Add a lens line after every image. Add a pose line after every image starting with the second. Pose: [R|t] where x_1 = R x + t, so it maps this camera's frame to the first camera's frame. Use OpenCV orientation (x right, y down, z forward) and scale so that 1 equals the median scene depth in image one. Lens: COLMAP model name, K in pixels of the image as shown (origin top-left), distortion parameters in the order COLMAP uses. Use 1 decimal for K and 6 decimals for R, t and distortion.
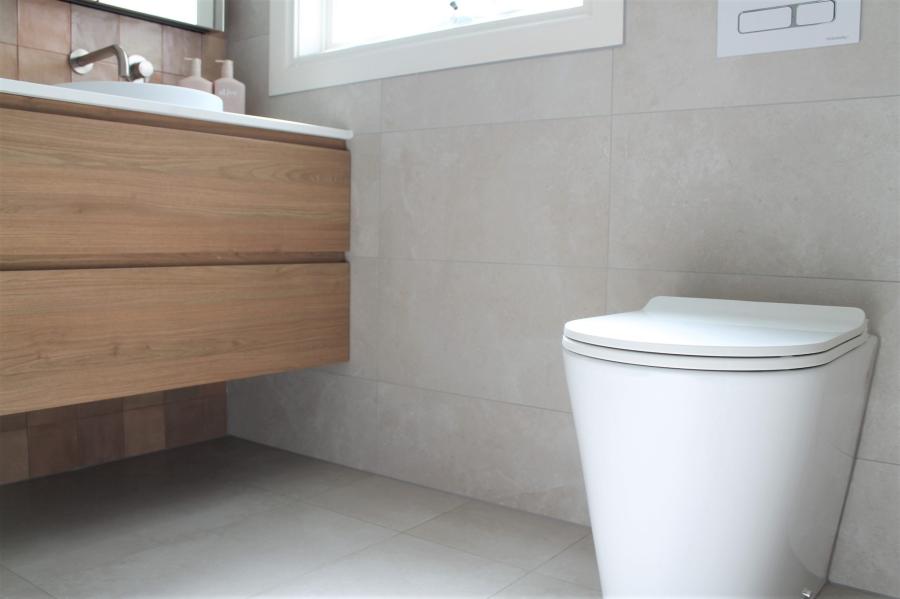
lens RADIAL K [[810.2, 0, 447.7], [0, 810.2, 280.9], [0, 0, 1]] dist [-0.078734, 0.013241]
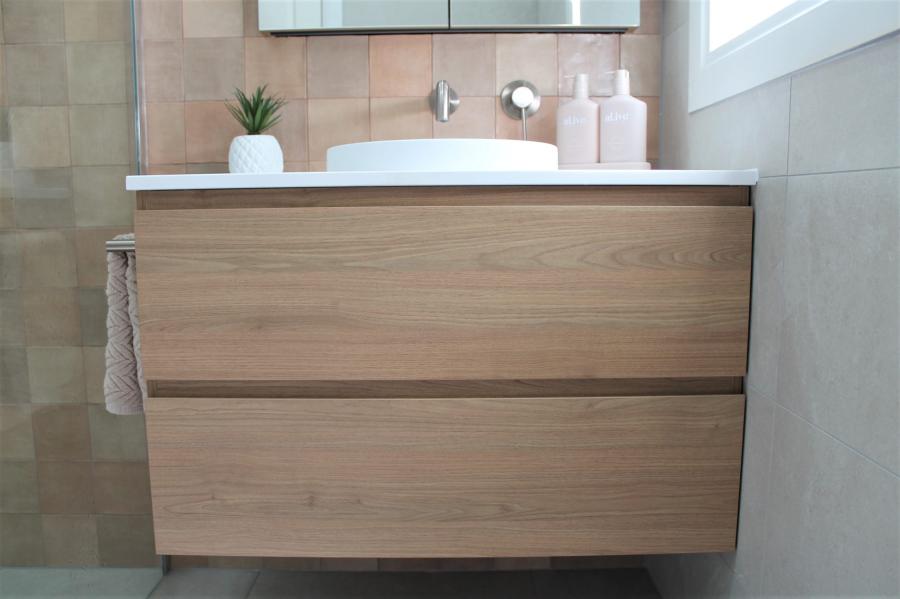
lens RADIAL K [[743.1, 0, 438.5], [0, 743.1, 300.9], [0, 0, 1]] dist [-0.171780, 0.171954]
pose [[0.595763, 0.086497, -0.798489, 0.207299], [-0.029216, 0.995860, 0.086078, -0.168312], [0.802628, -0.027954, 0.595824, 0.658673]]
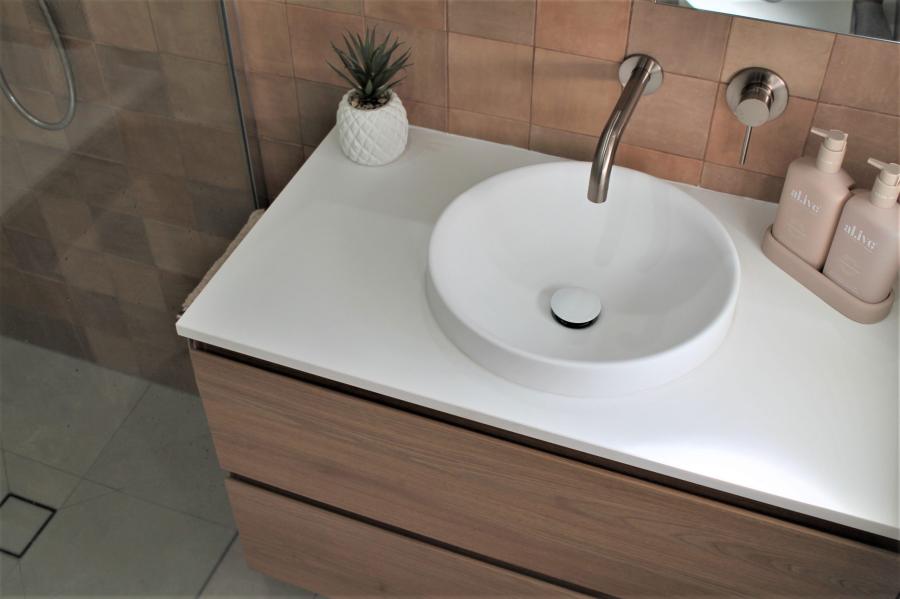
lens RADIAL K [[976.9, 0, 450.0], [0, 976.9, 299.5], [0, 0, 1]] dist [-0.080706, 0.004512]
pose [[0.279860, 0.657510, -0.699542, 0.091234], [-0.042582, 0.736443, 0.675158, -0.763049], [0.959096, -0.159162, 0.234099, 0.857878]]
